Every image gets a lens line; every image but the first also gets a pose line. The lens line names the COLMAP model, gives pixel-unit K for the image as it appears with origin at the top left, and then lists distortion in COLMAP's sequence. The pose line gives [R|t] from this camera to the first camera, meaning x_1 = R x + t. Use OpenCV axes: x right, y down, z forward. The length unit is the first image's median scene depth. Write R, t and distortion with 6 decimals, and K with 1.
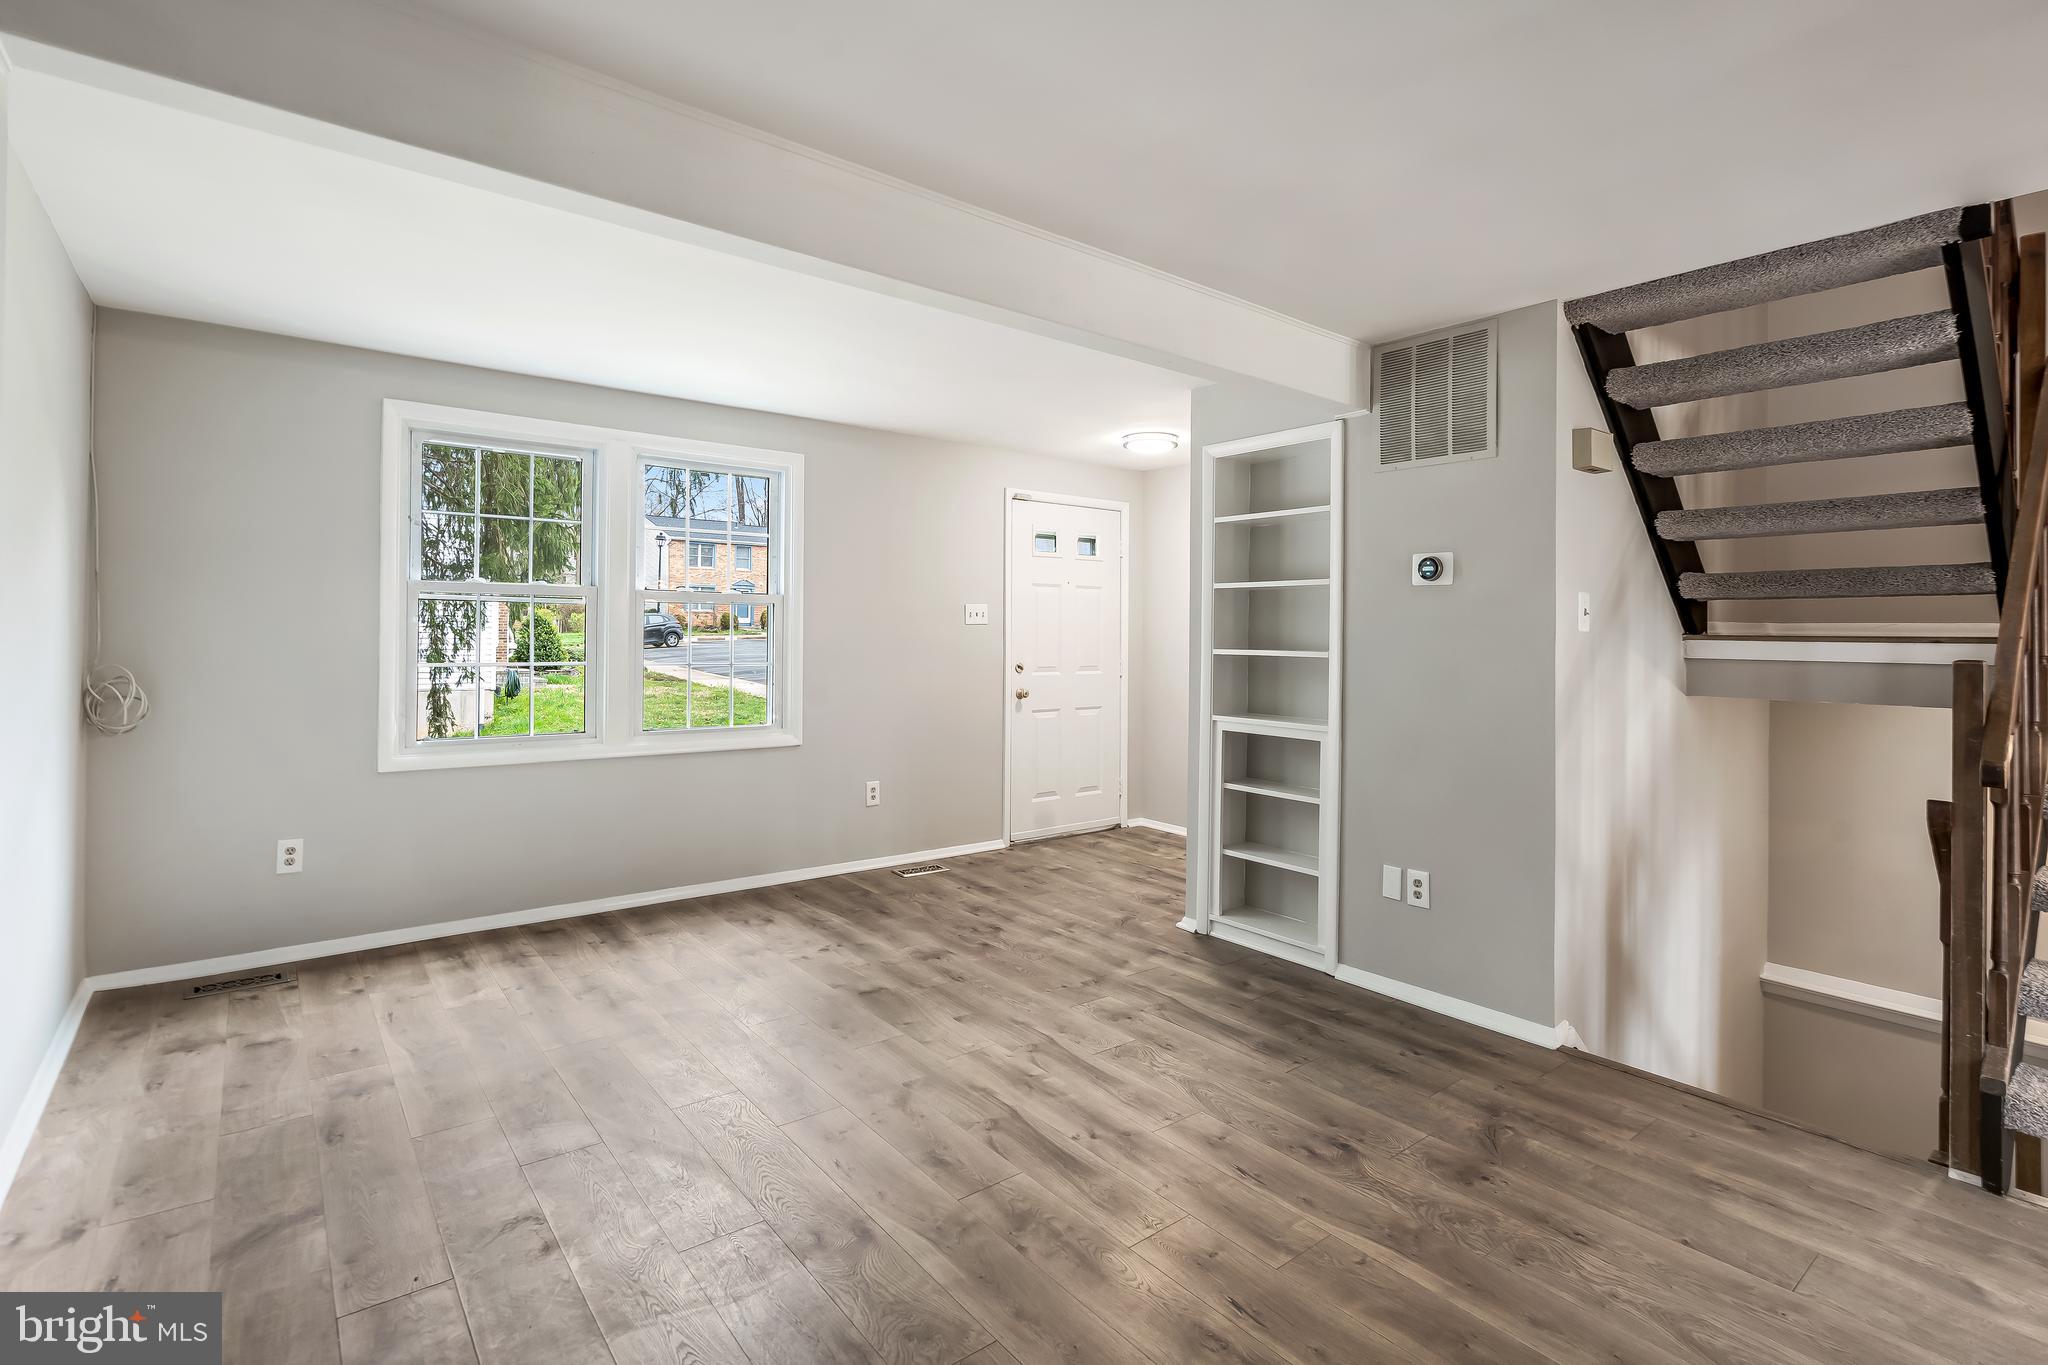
lens RADIAL K [[946.6, 0, 1027.0], [0, 946.6, 639.2], [0, 0, 1]] dist [-0.001989, -0.000126]
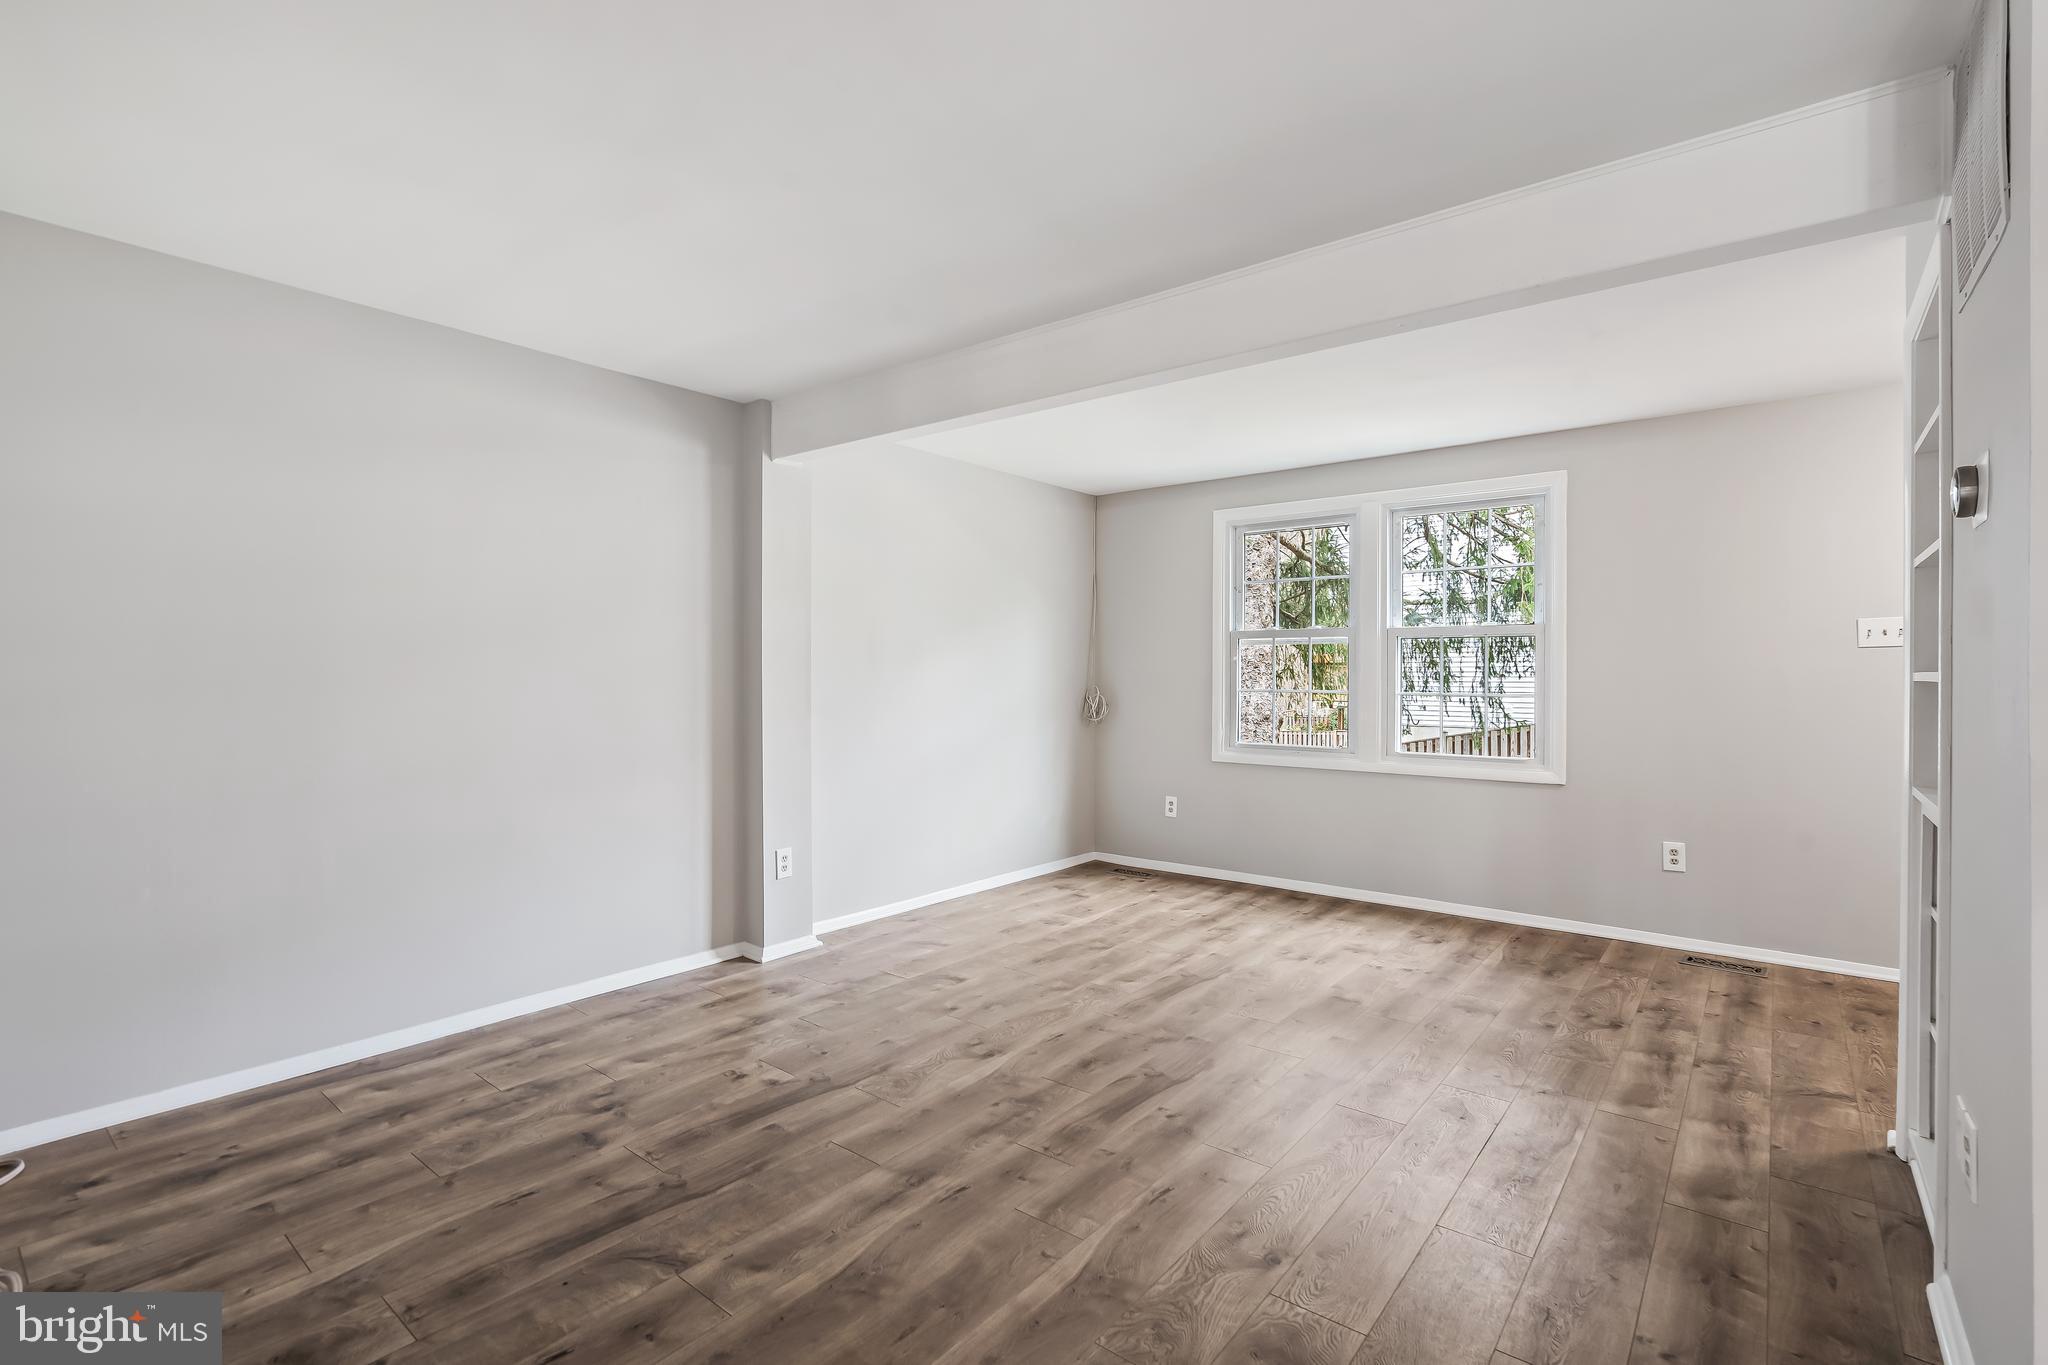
lens RADIAL K [[929.3, 0, 1055.0], [0, 929.3, 682.4], [0, 0, 1]] dist [-0.002597, 0.000160]
pose [[0.252168, -0.004759, -0.967672, 0.719217], [-0.004581, 0.999971, -0.006111, 0.027401], [0.967673, 0.005974, 0.252139, 0.410371]]
